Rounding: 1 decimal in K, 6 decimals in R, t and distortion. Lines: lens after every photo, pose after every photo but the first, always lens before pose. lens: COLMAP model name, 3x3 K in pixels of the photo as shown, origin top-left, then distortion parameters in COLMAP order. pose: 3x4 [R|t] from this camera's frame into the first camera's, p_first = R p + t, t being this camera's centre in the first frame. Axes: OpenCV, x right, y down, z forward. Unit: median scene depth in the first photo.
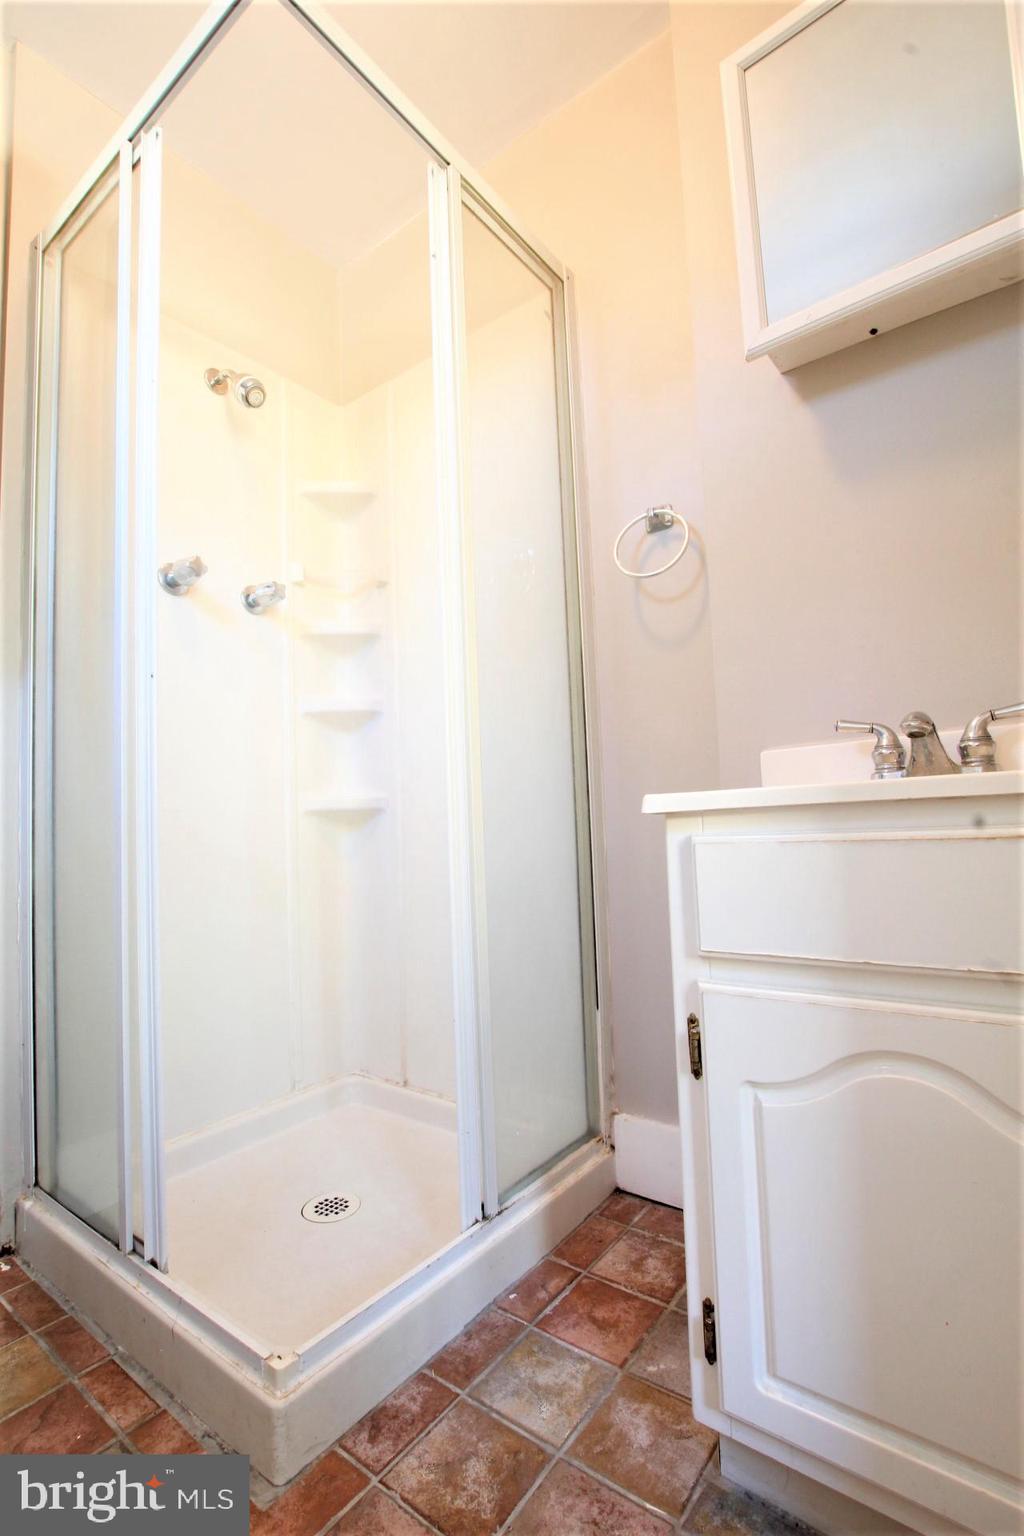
lens RADIAL K [[713.1, 0, 508.6], [0, 713.1, 776.2], [0, 0, 1]] dist [-0.031939, 0.003573]
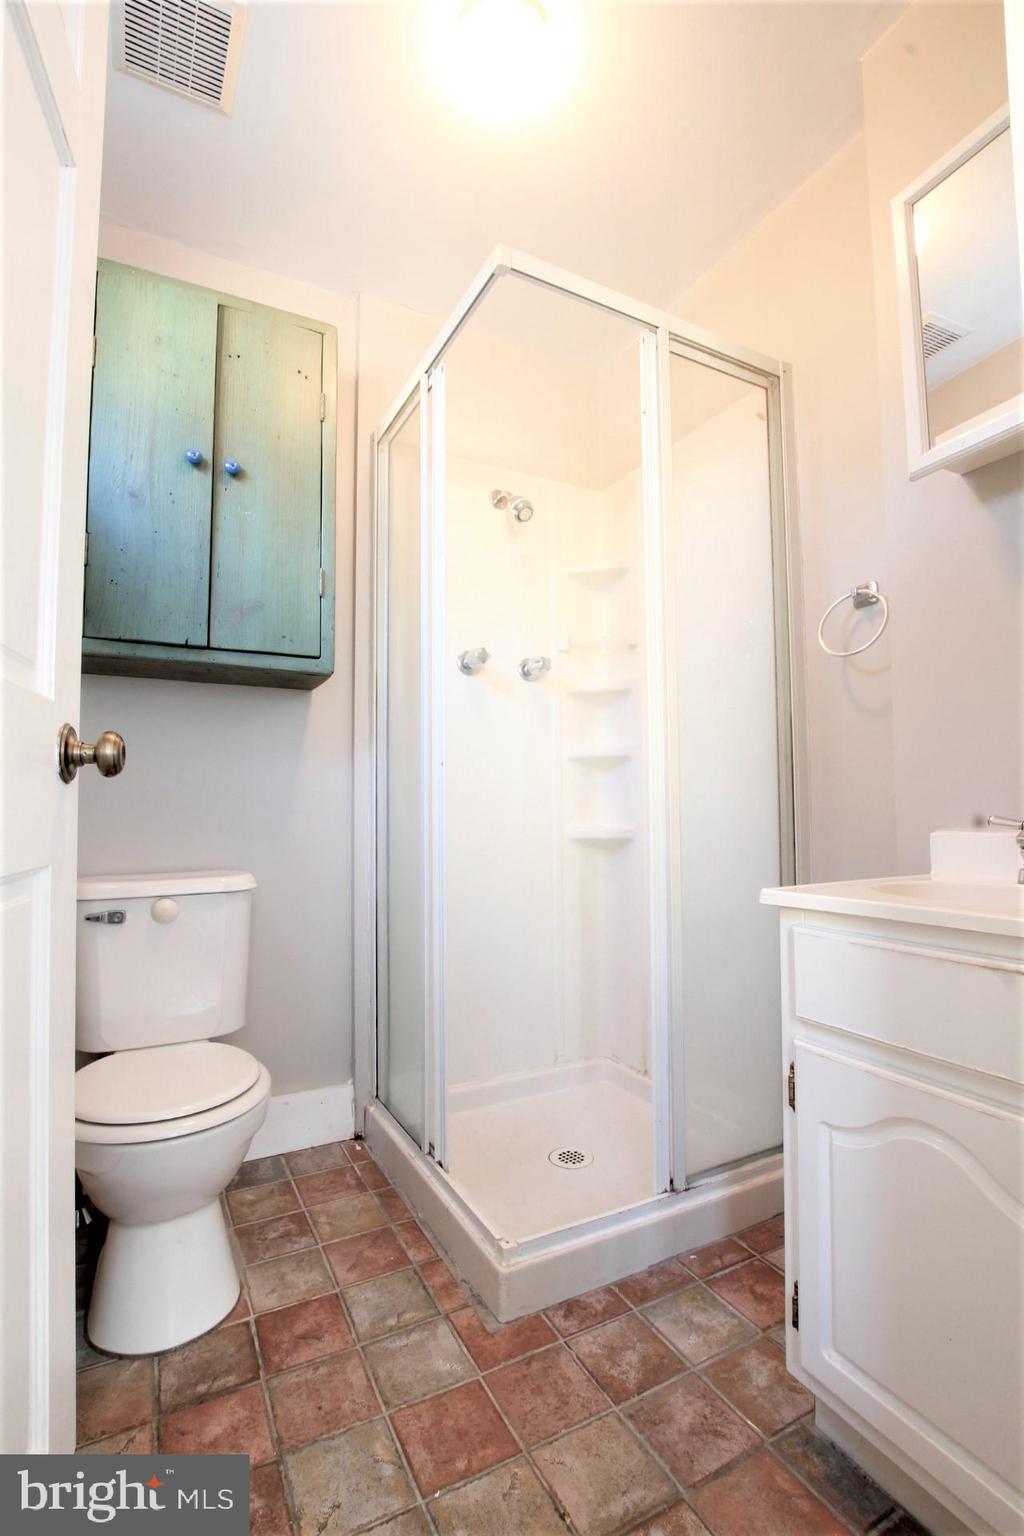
lens RADIAL K [[713.1, 0, 508.6], [0, 713.1, 776.2], [0, 0, 1]] dist [-0.031939, 0.003573]
pose [[0.907060, 0.011978, -0.420831, 0.243577], [-0.000506, 0.999625, 0.027361, -0.165558], [0.421001, -0.024605, 0.906726, -0.277787]]
